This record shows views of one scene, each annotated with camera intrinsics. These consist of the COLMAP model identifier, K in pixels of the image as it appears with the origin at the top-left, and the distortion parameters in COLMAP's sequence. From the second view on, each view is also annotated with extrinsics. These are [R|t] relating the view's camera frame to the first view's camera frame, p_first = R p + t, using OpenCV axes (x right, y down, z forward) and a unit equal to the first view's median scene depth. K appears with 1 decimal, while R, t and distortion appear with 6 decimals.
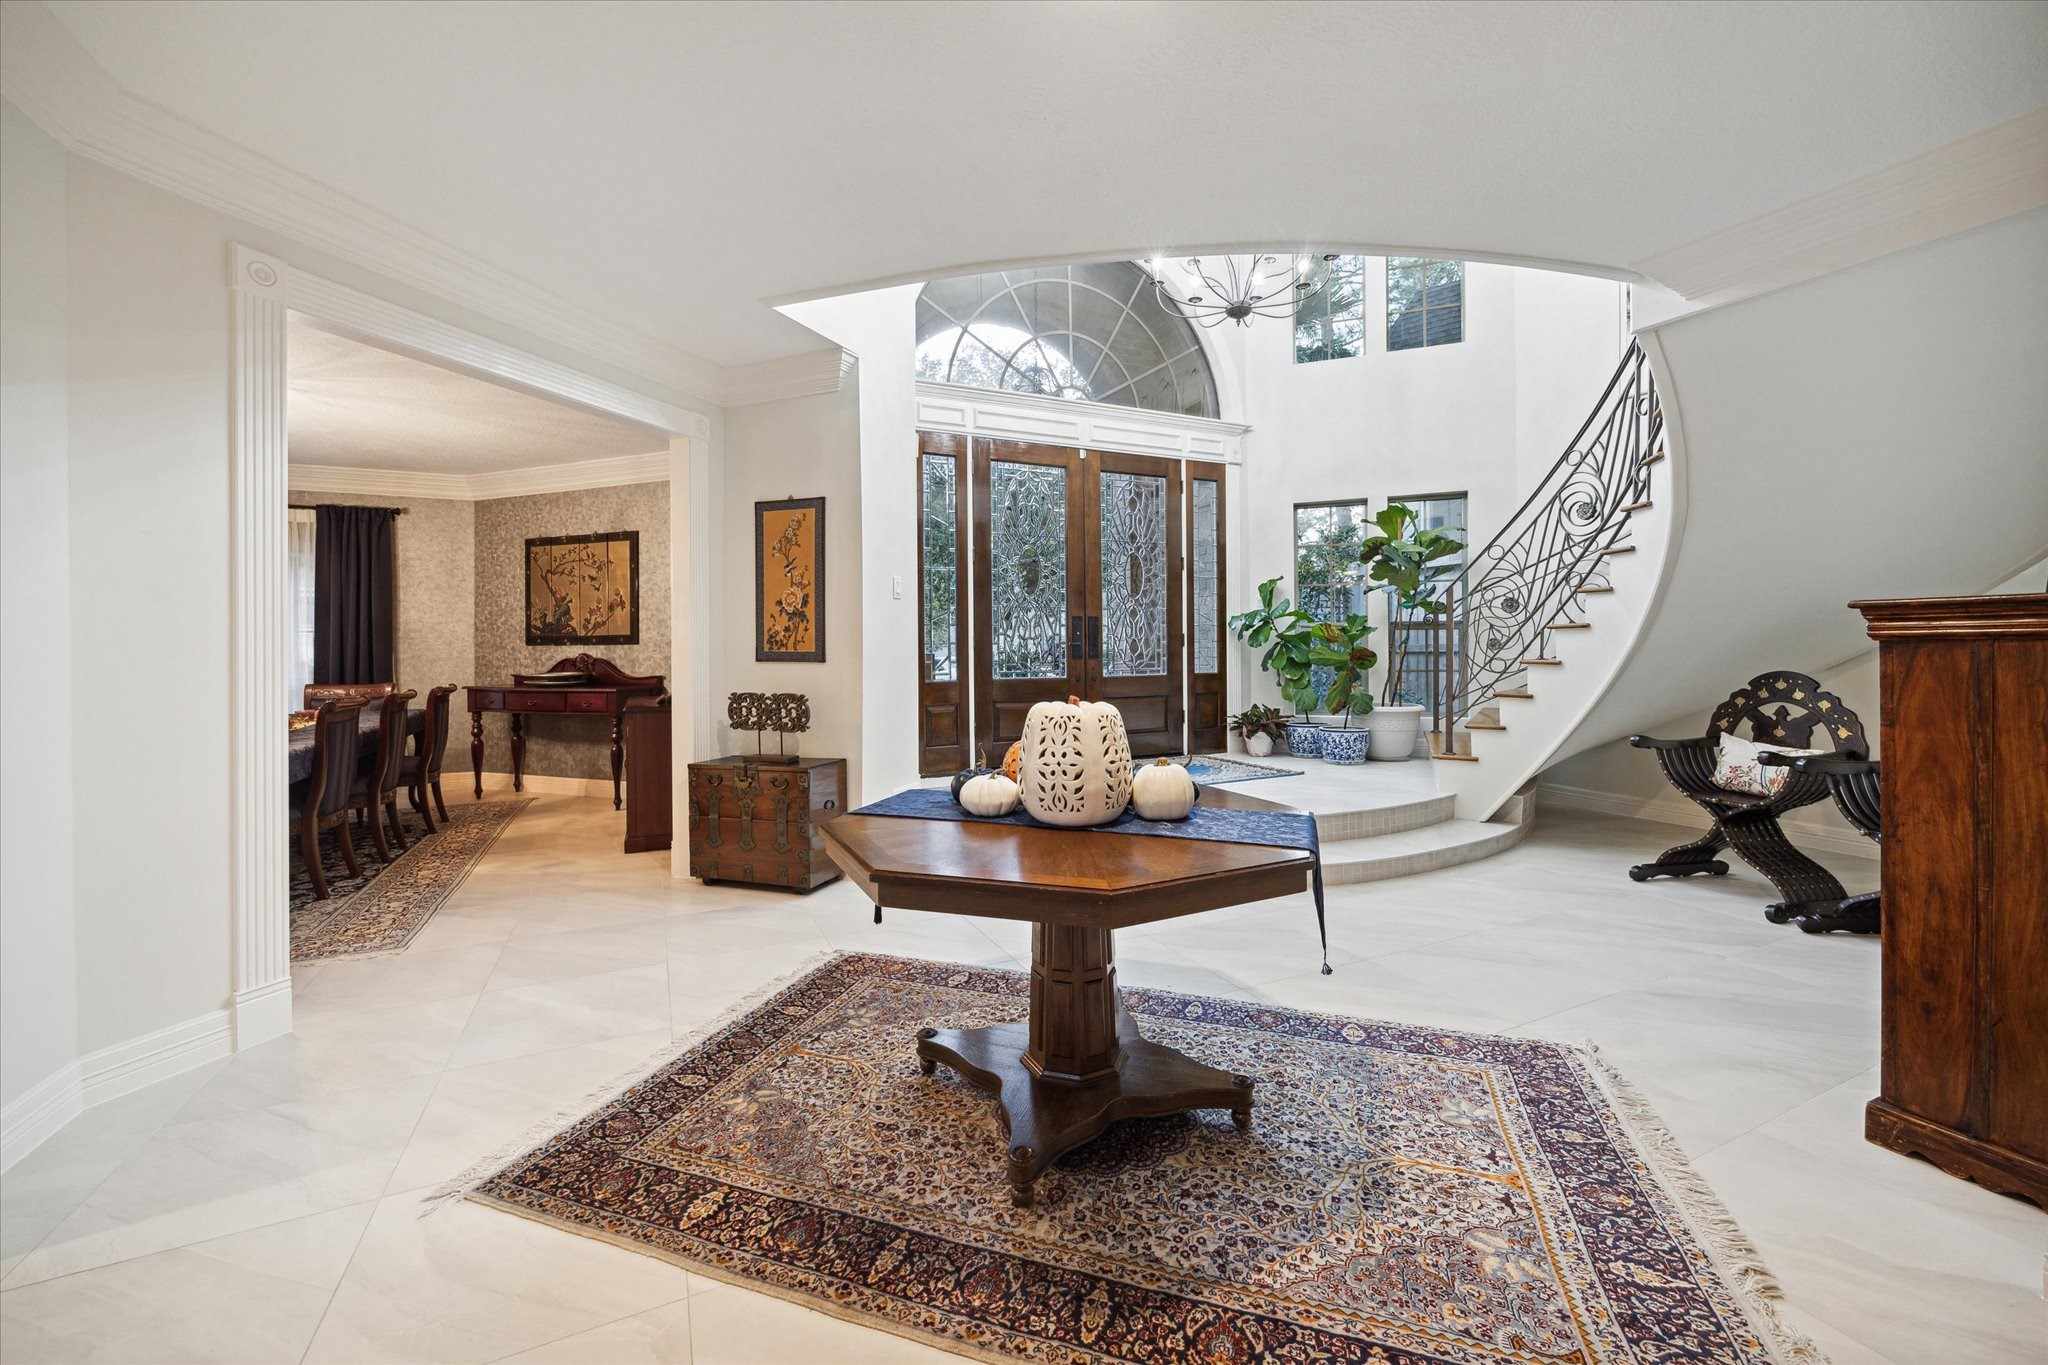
lens RADIAL K [[814.3, 0, 1030.0], [0, 814.3, 646.7], [0, 0, 1]] dist [-0.000718, -0.000067]
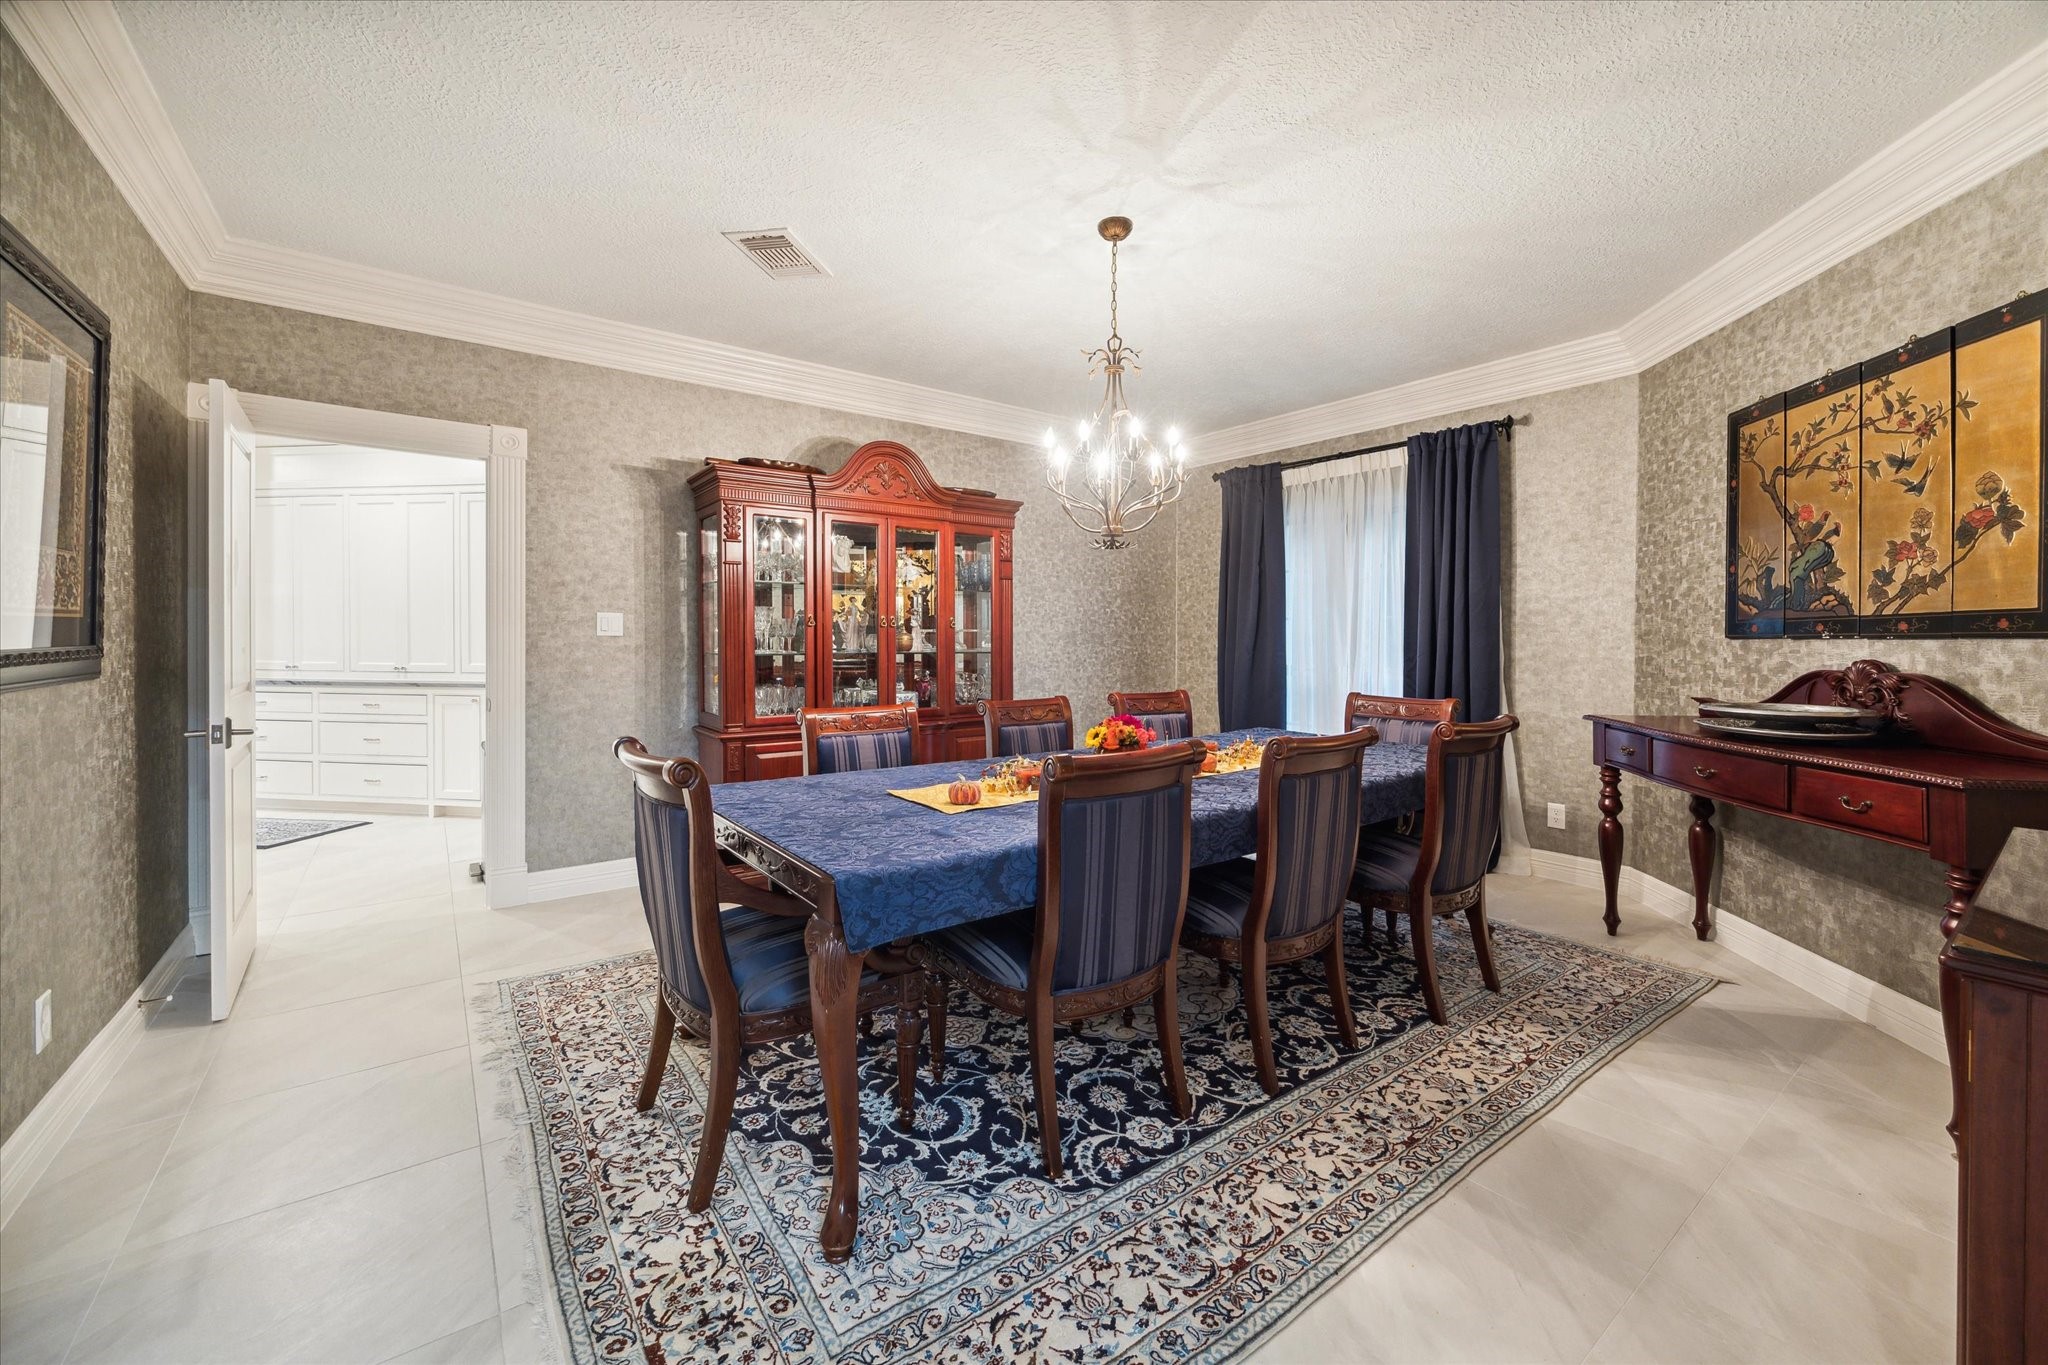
lens RADIAL K [[798.8, 0, 1023.4], [0, 798.8, 637.9], [0, 0, 1]] dist [-0.001080, -0.000180]
pose [[0.188971, 0.008062, -0.981950, -0.244767], [-0.010480, 0.999926, 0.006192, -0.000654], [0.981927, 0.009121, 0.189041, 0.518838]]
